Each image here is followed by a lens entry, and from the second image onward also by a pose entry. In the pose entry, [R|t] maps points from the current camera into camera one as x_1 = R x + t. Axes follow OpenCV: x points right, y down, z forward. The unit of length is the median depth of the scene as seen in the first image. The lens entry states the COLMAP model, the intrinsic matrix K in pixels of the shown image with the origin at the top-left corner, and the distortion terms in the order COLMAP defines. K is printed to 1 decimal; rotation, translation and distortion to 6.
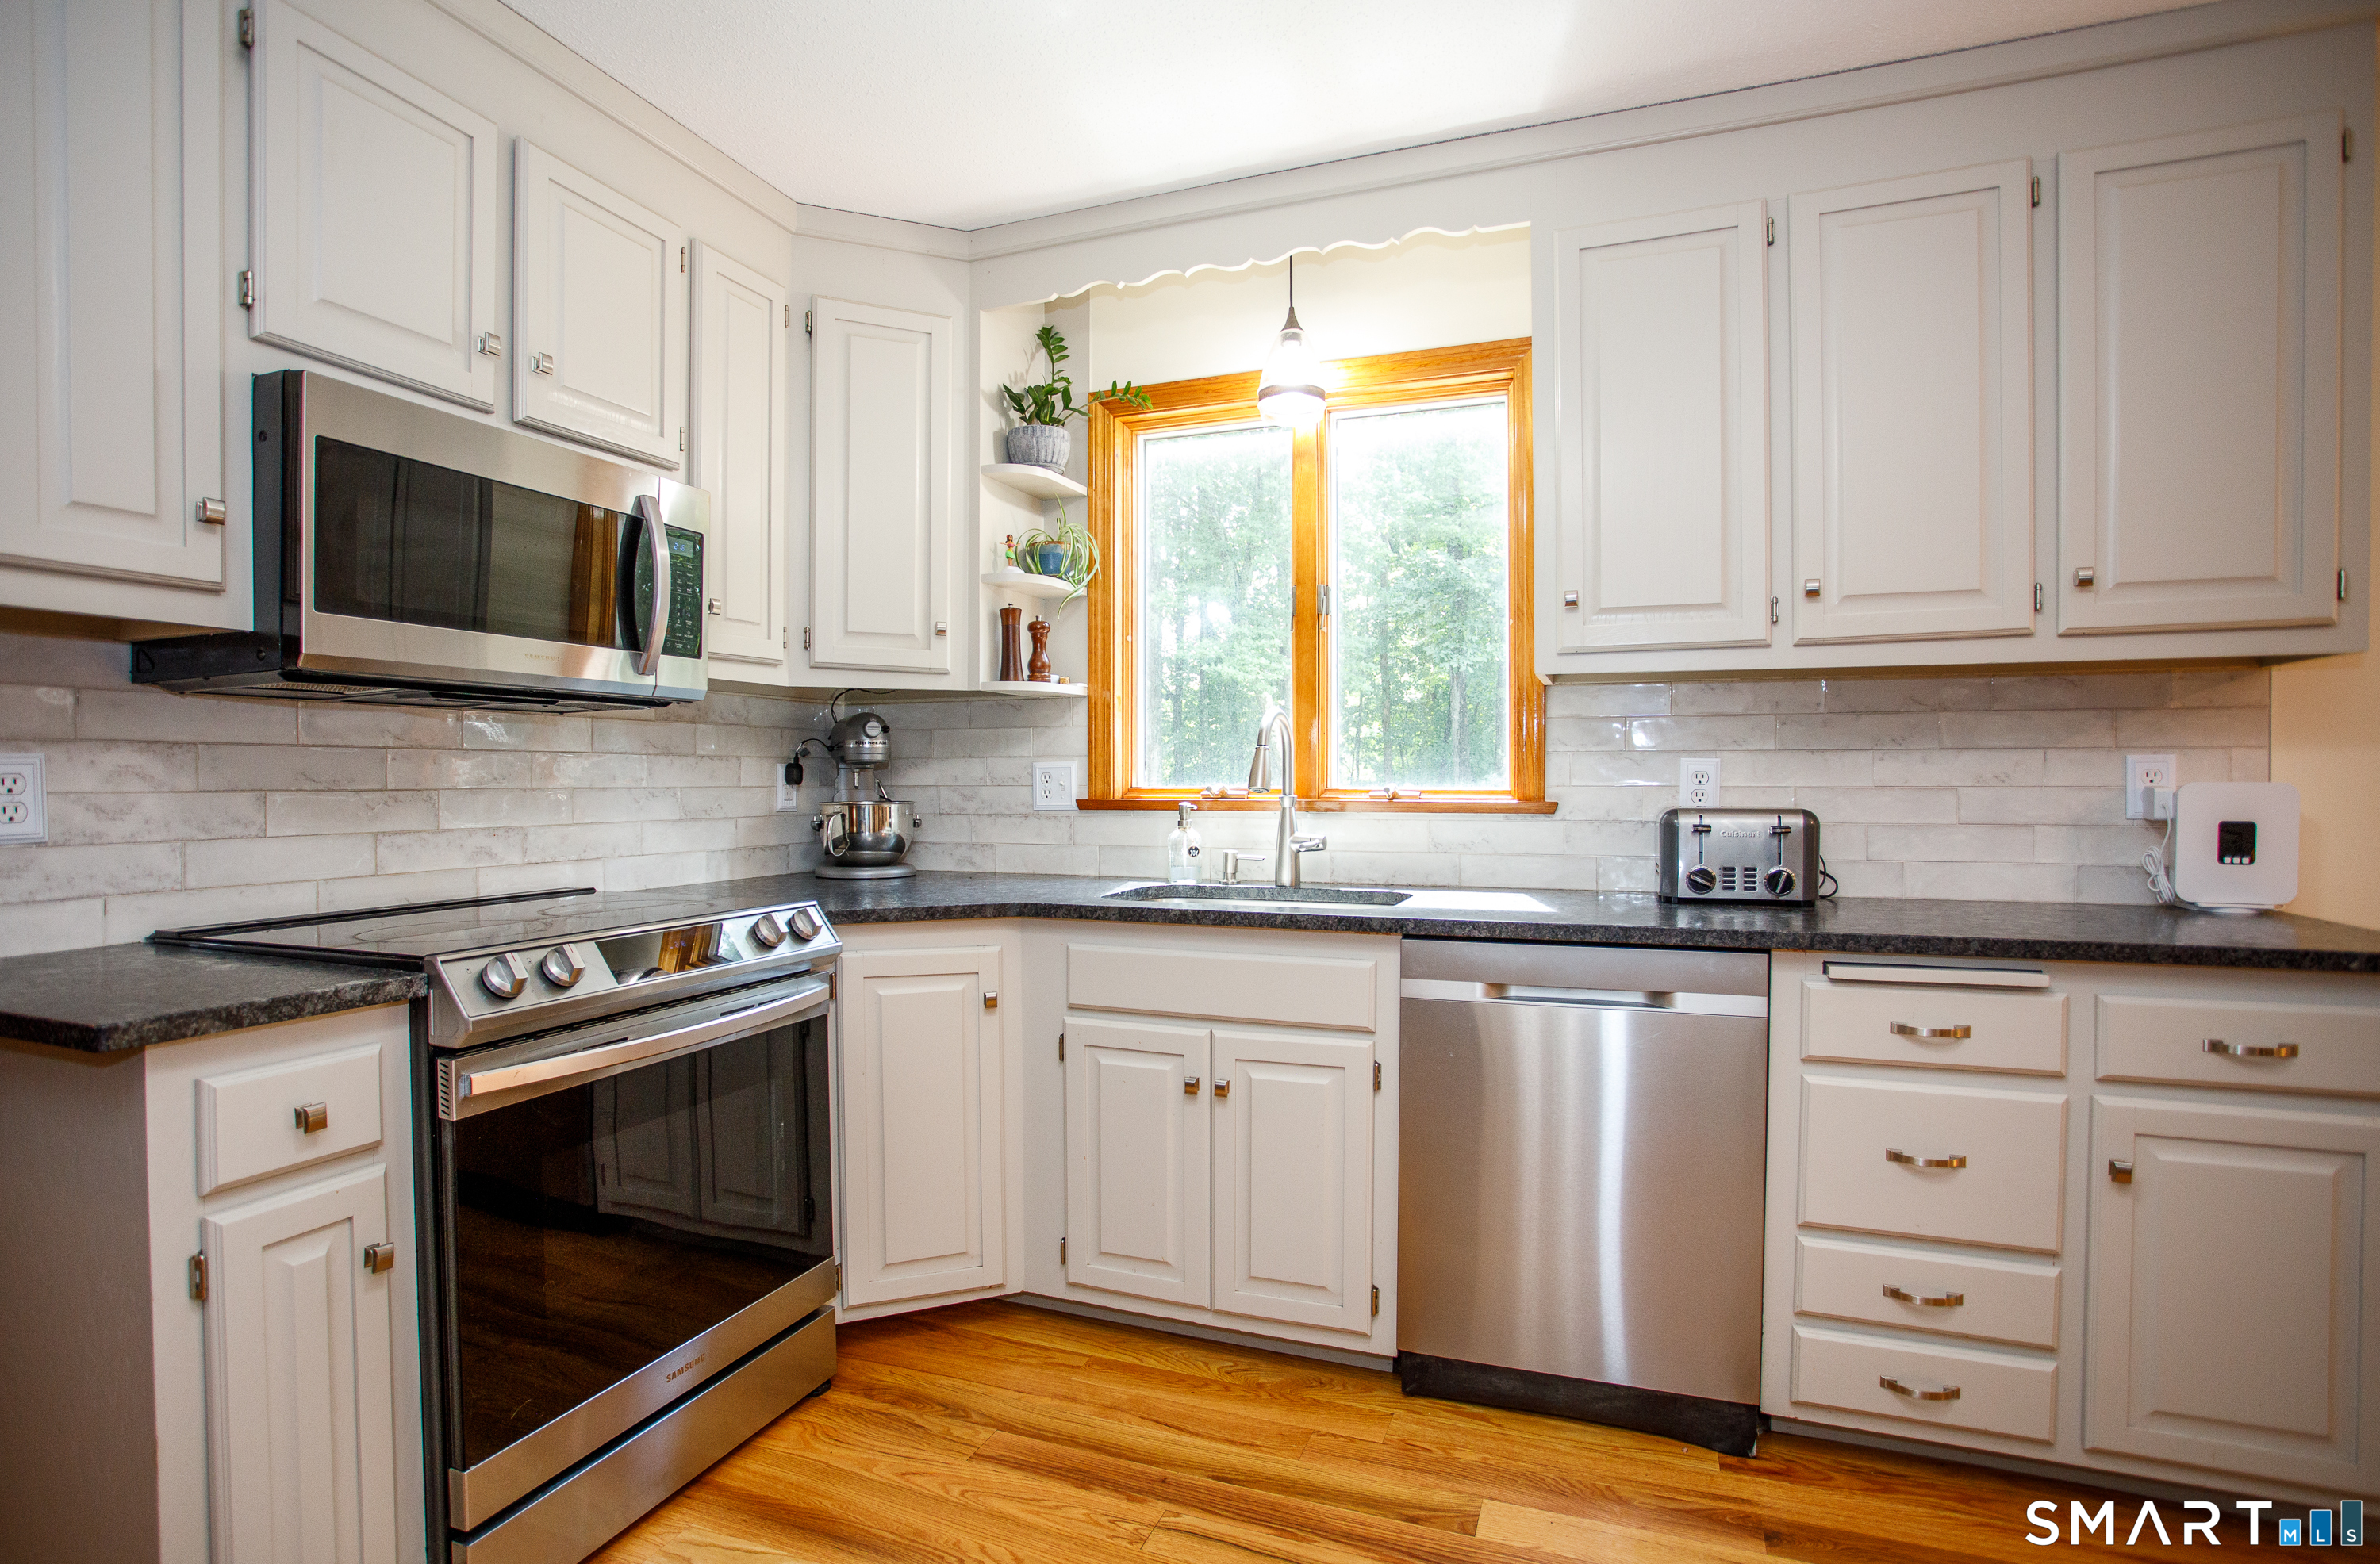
lens RADIAL K [[1176.7, 0, 1183.8], [0, 1176.7, 786.8], [0, 0, 1]] dist [-0.081853, 0.042555]
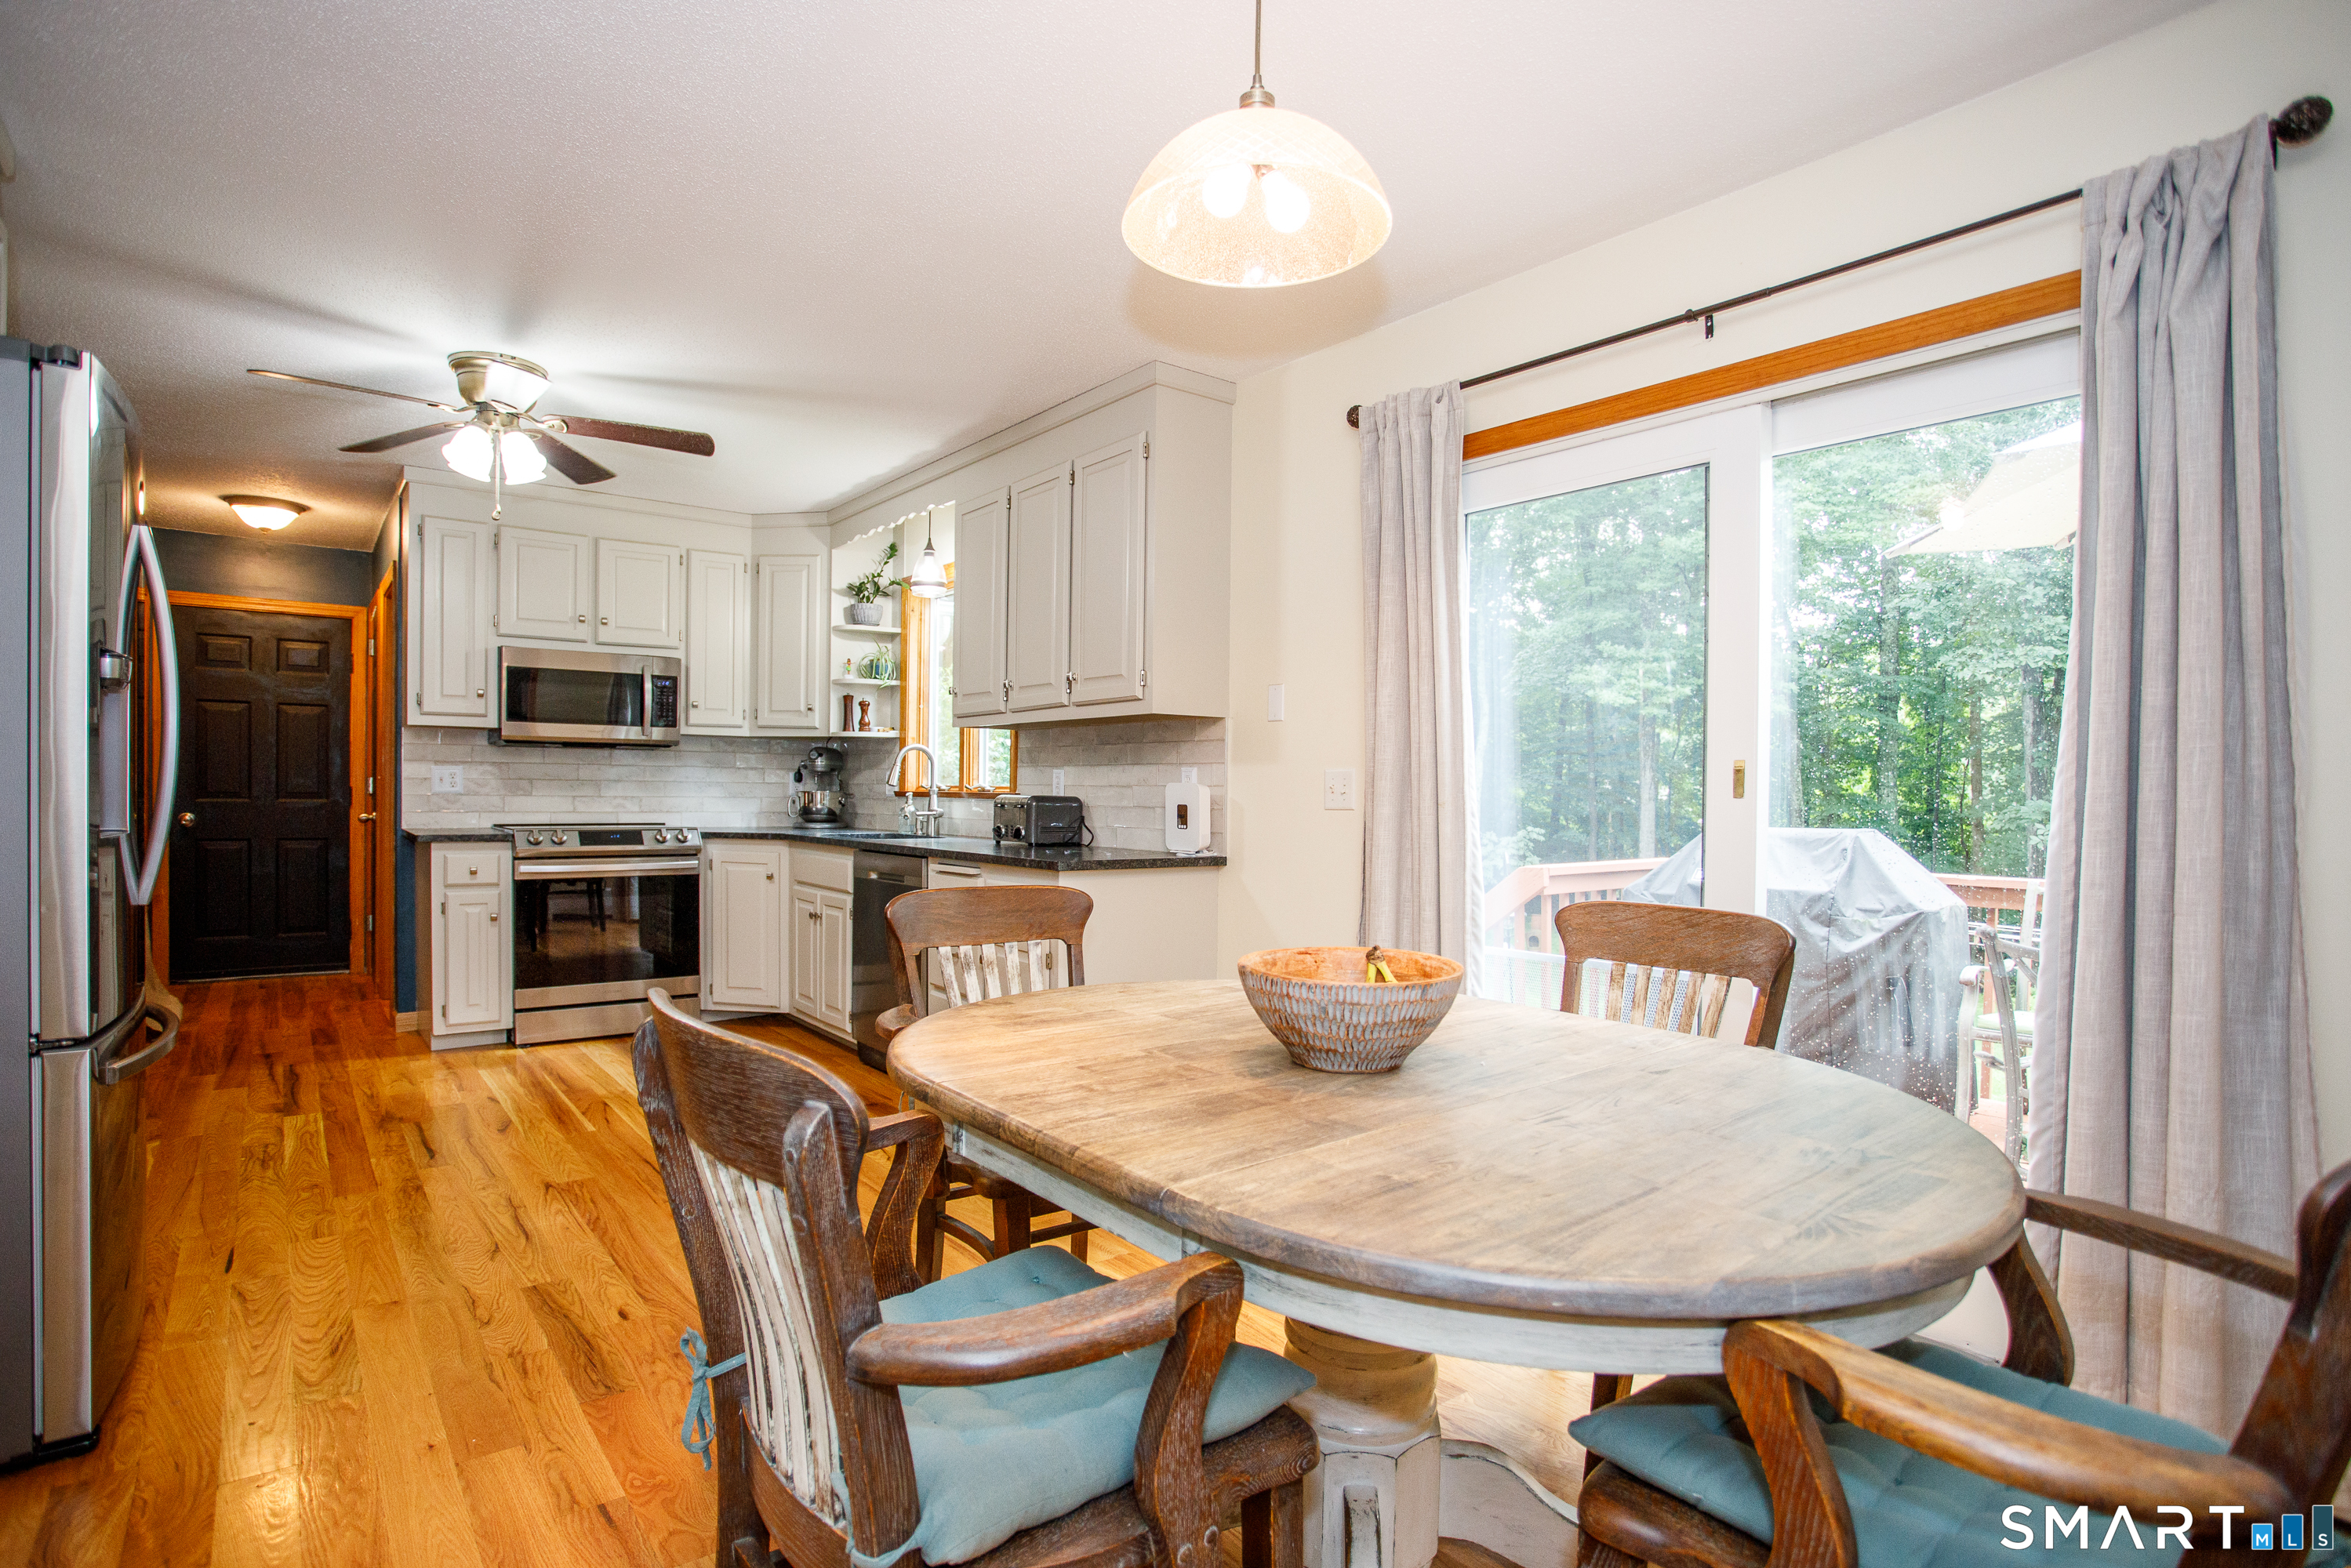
lens RADIAL K [[1185.9, 0, 1165.5], [0, 1185.9, 798.7], [0, 0, 1]] dist [-0.066752, 0.022999]
pose [[0.856596, 0.014938, -0.515771, 1.727384], [-0.017297, 0.999850, 0.000232, 0.019962], [0.515697, 0.008723, 0.856726, -0.573108]]
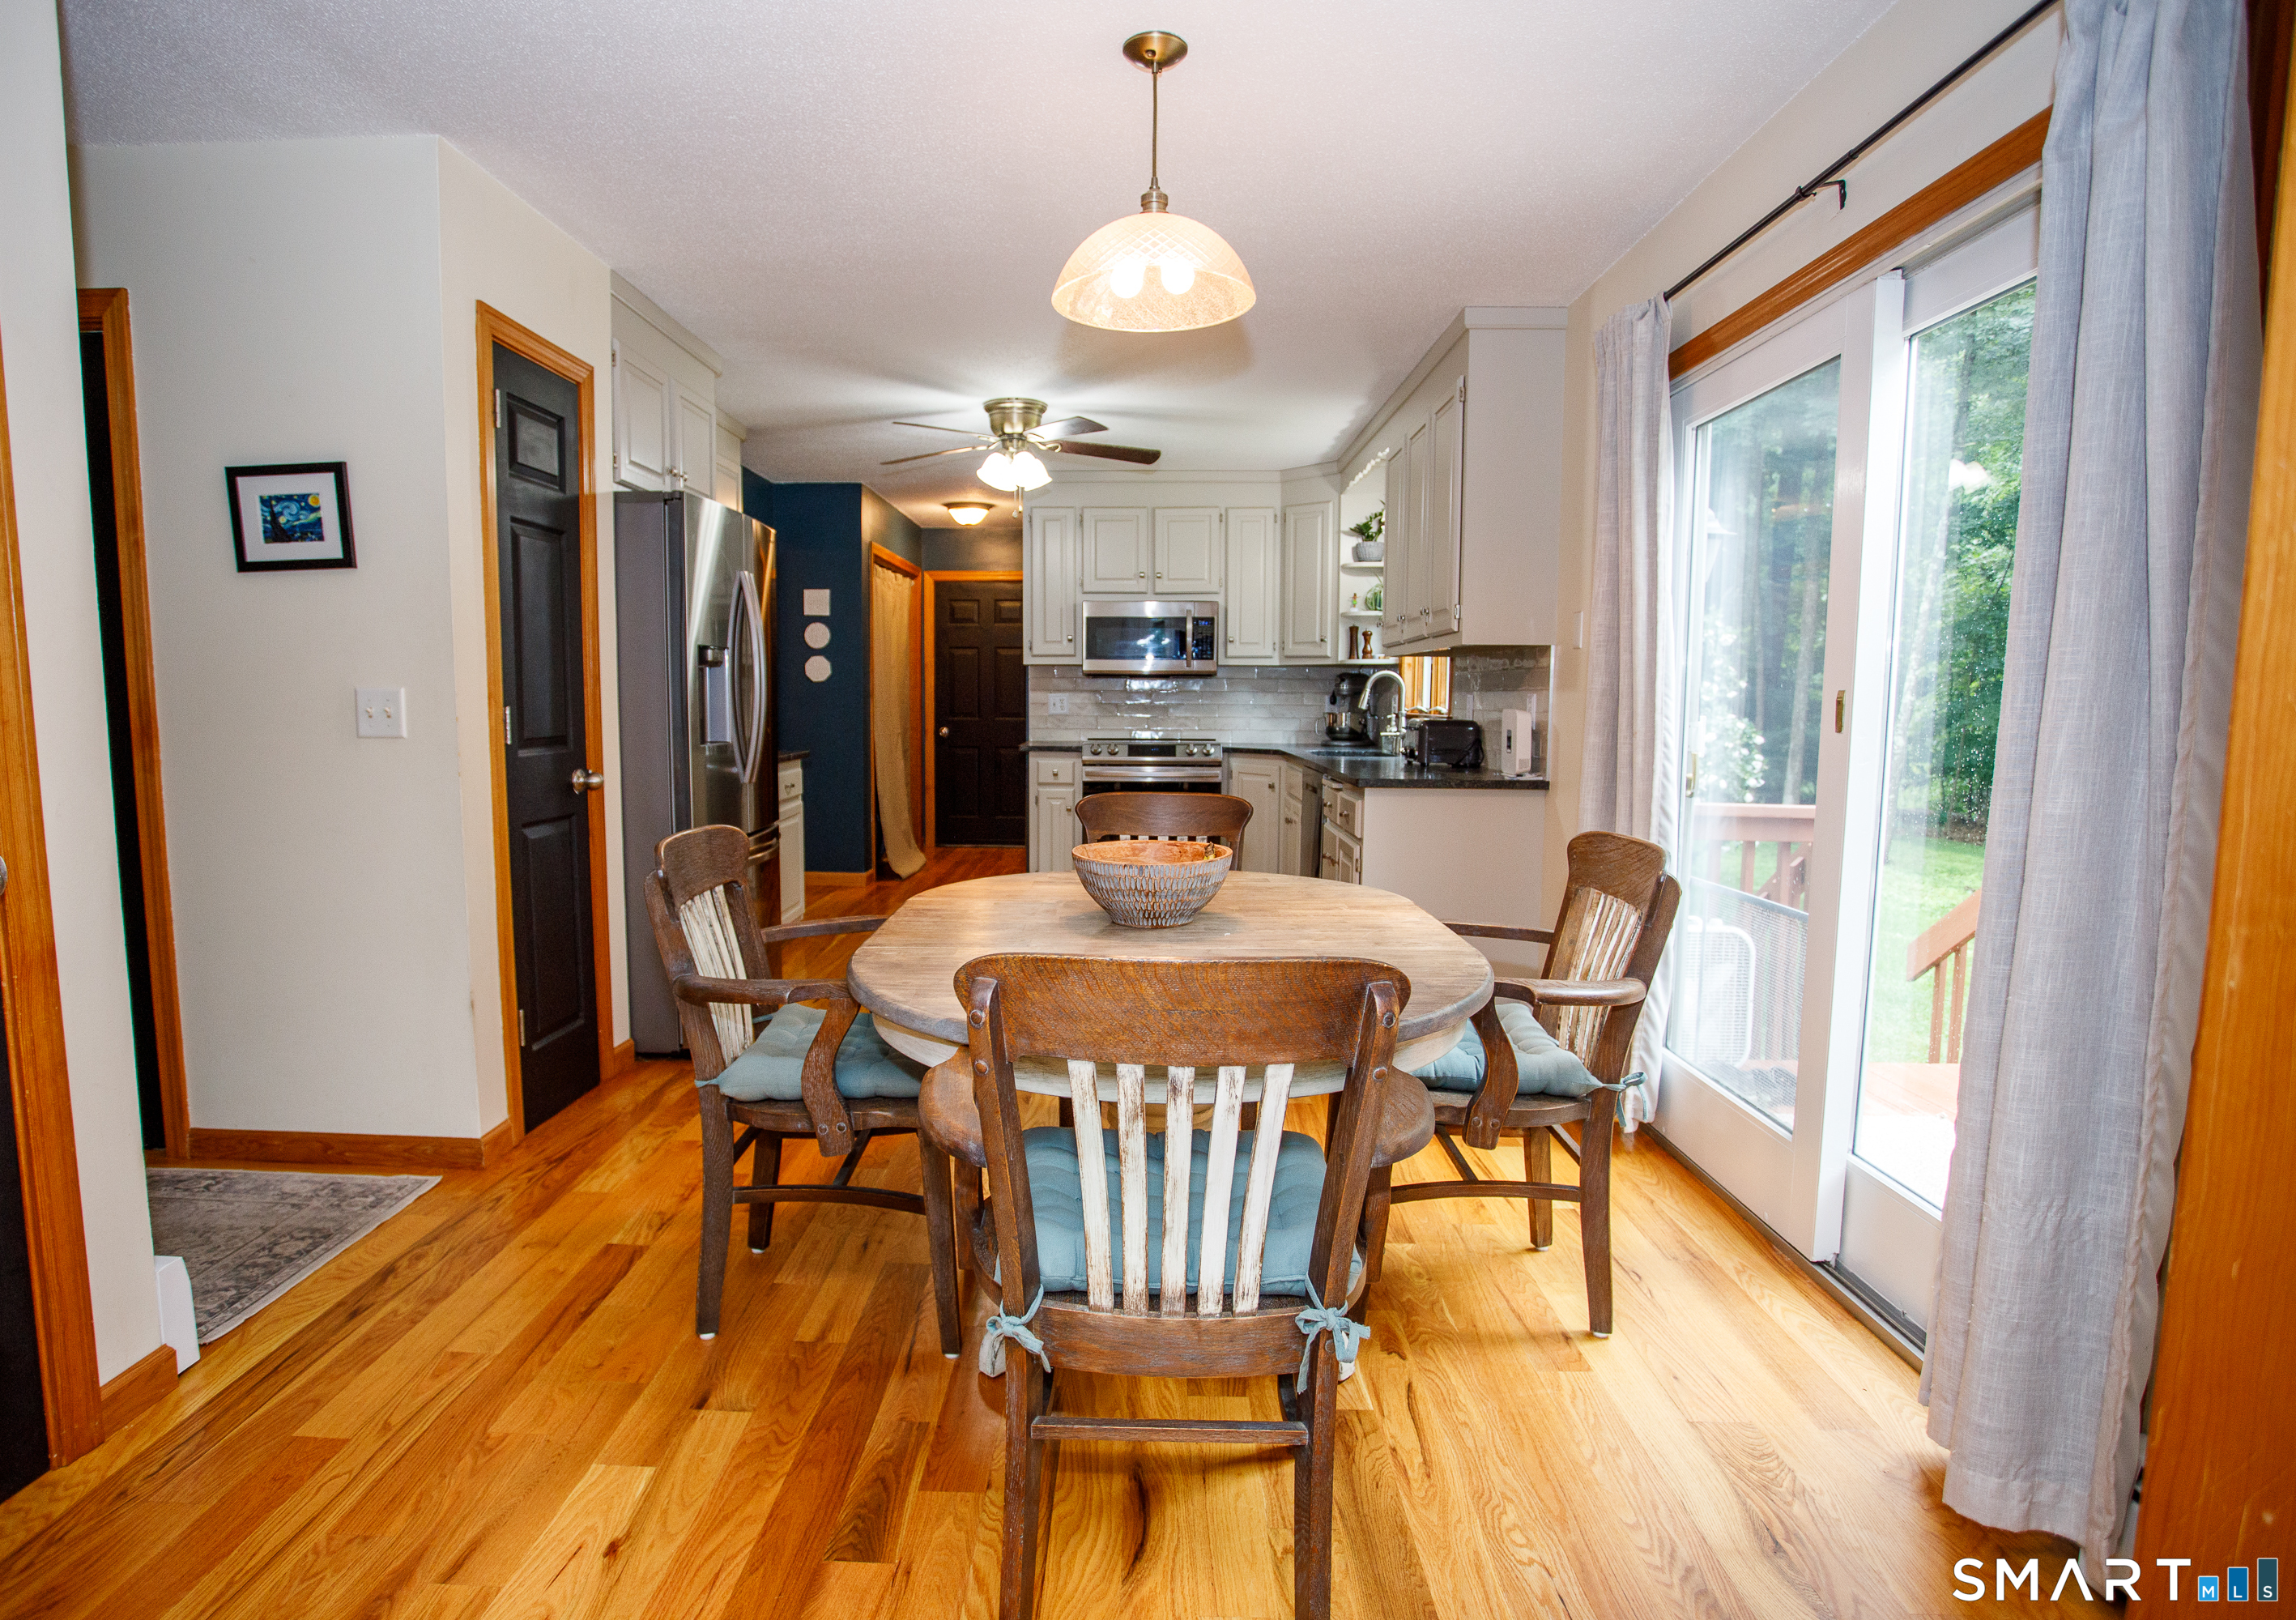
lens RADIAL K [[1211.7, 0, 1094.4], [0, 1211.7, 811.3], [0, 0, 1]] dist [-0.045964, 0.000030]
pose [[0.323698, 0.091668, -0.941709, 2.396729], [-0.013140, 0.995635, 0.092400, -0.009165], [0.946069, -0.017536, 0.323490, -0.279469]]
